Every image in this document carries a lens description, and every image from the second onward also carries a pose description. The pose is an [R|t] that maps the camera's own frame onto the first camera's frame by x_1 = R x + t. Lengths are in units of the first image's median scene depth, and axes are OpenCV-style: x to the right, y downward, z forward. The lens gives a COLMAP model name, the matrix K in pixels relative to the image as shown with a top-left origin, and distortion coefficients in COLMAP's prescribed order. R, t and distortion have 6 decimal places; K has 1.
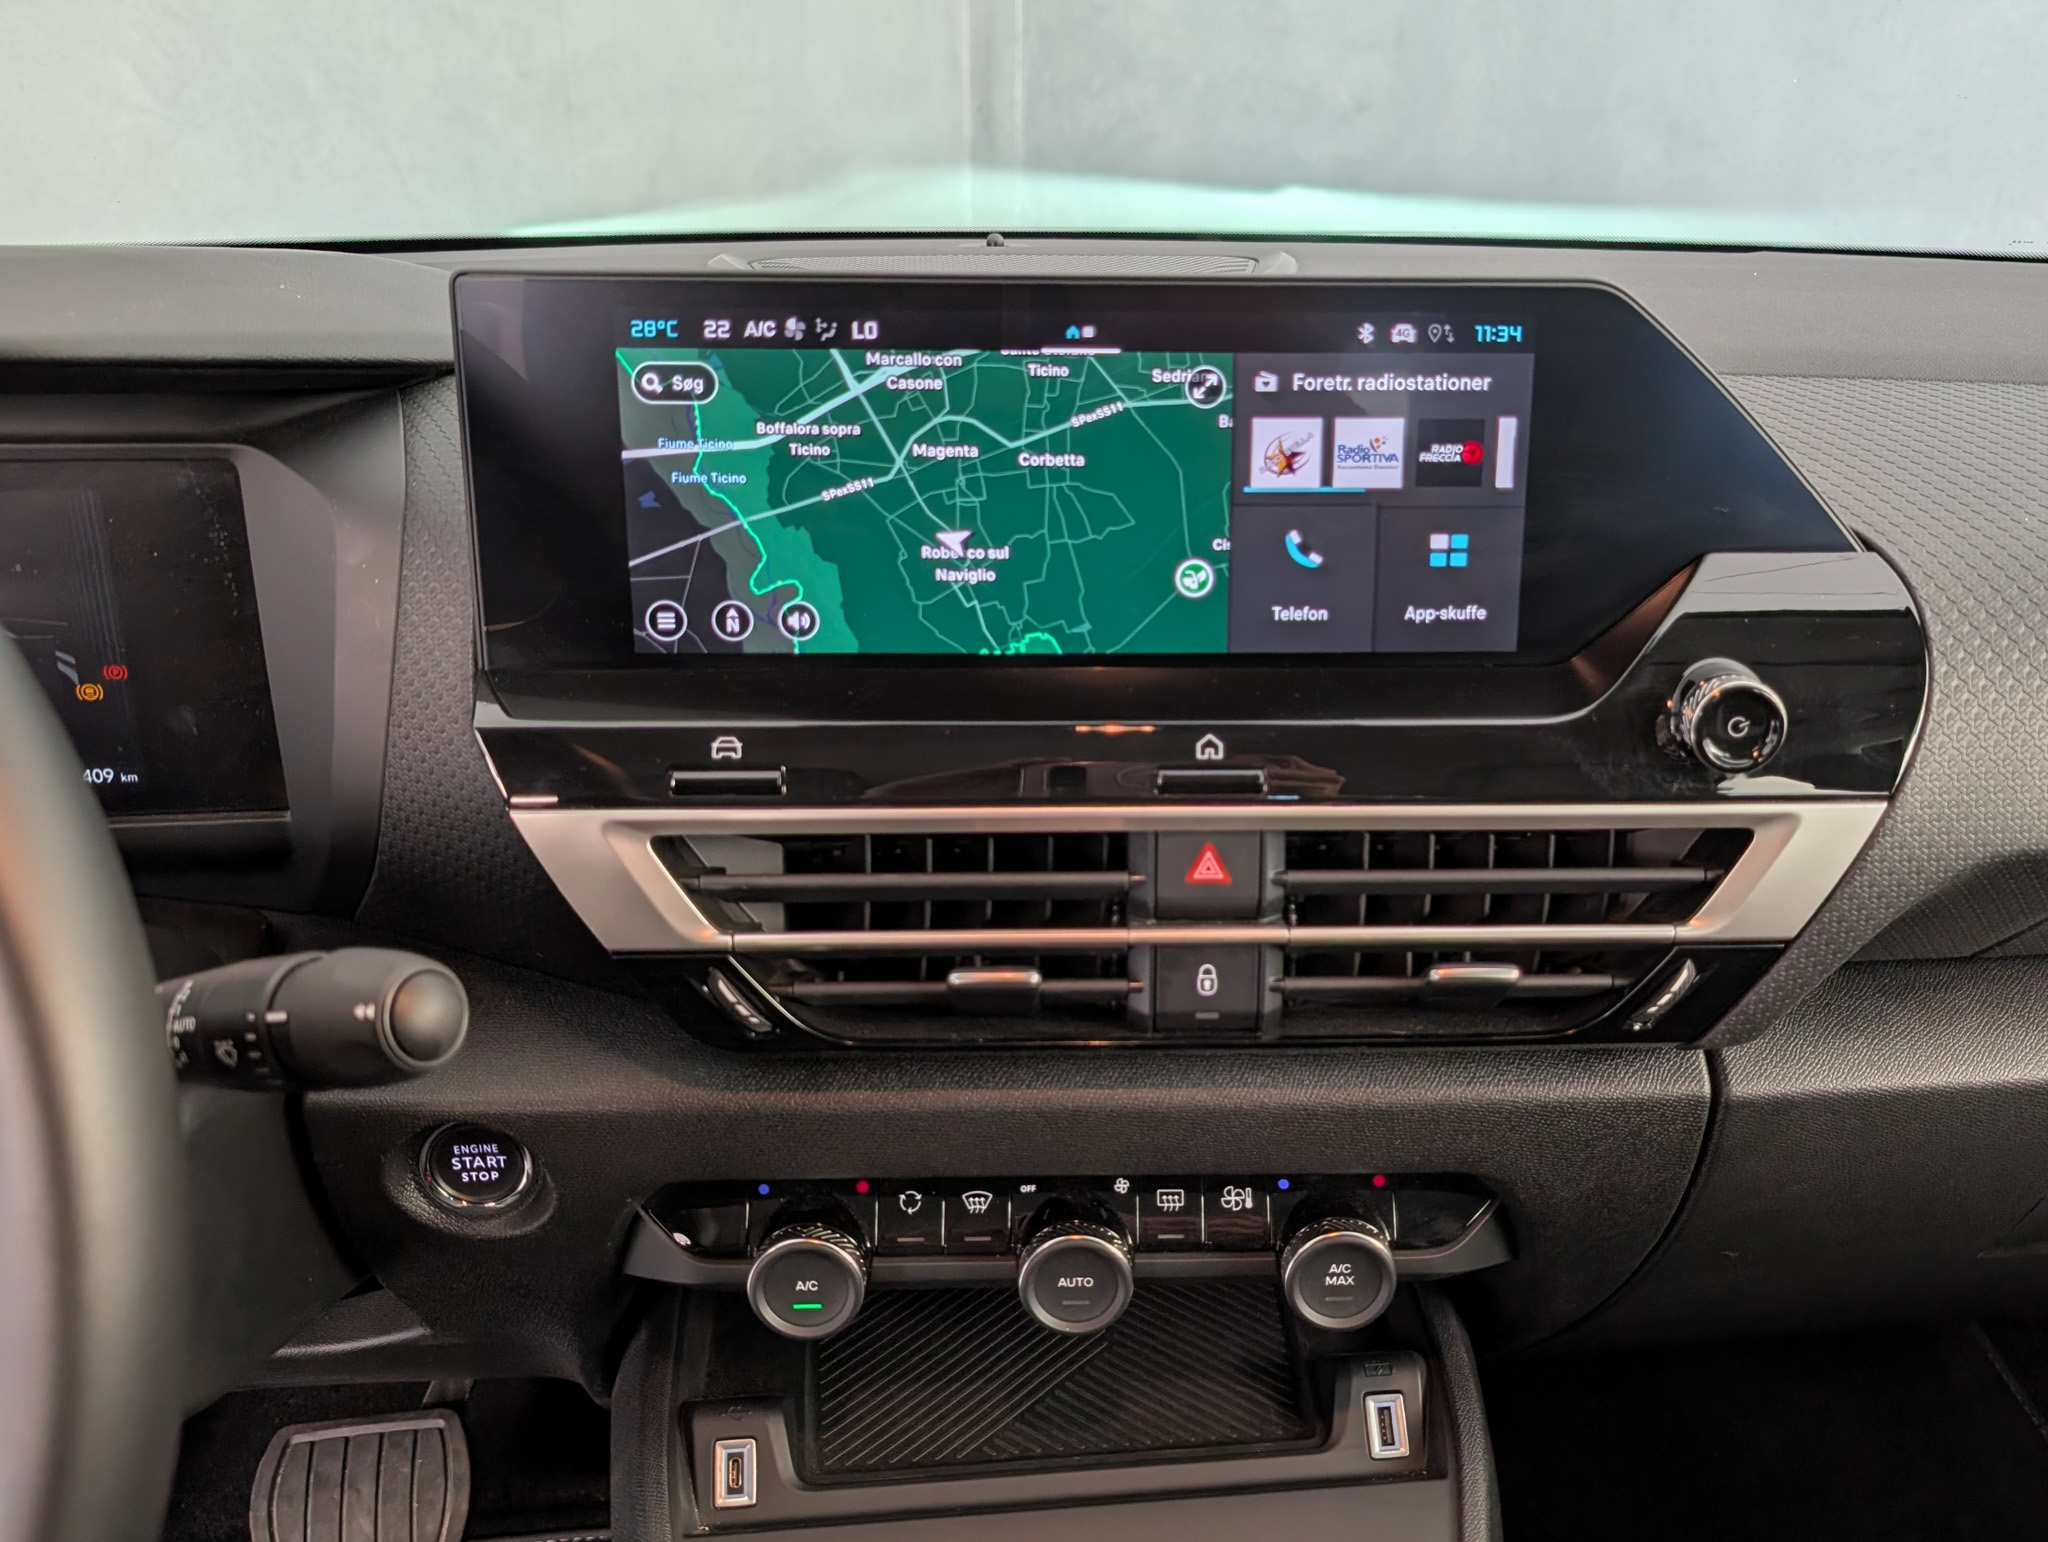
lens RADIAL K [[1864.9, 0, 1137.6], [0, 1864.9, 769.2], [0, 0, 1]] dist [0.062545, -0.226065]
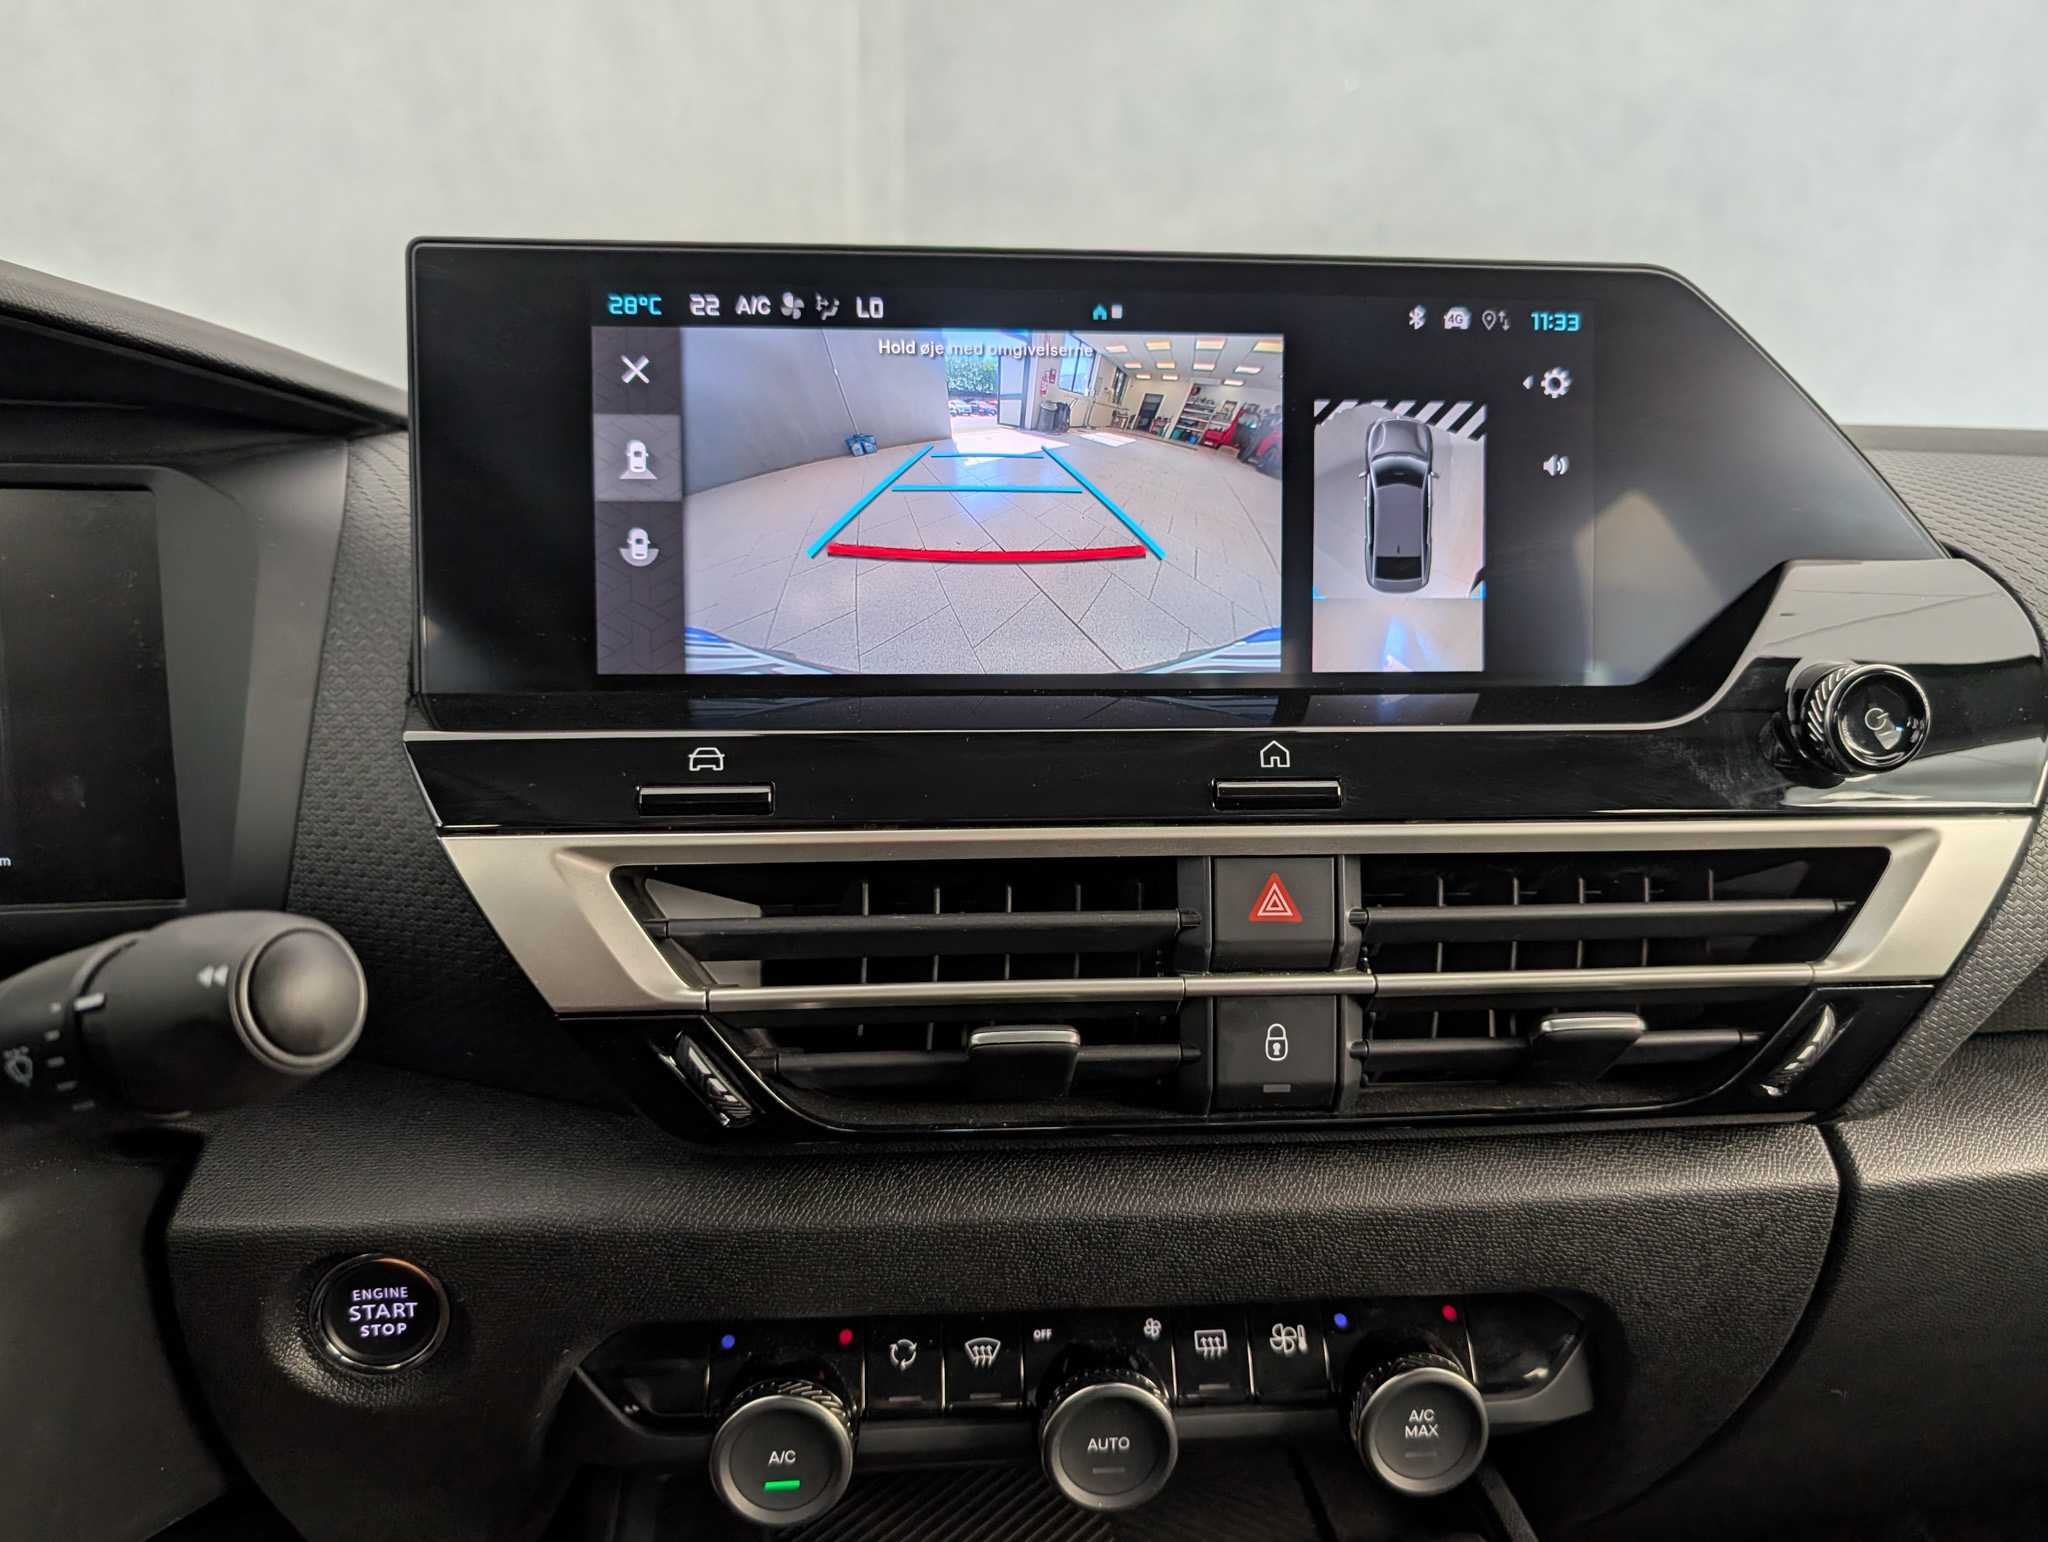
lens RADIAL K [[1548.0, 0, 1052.2], [0, 1548.0, 788.4], [0, 0, 1]] dist [-0.022366, 0.004545]
pose [[0.998891, -0.014562, 0.044785, -0.092291], [0.023075, 0.980352, -0.195899, 0.135196], [-0.041052, 0.196715, 0.979601, 0.305293]]
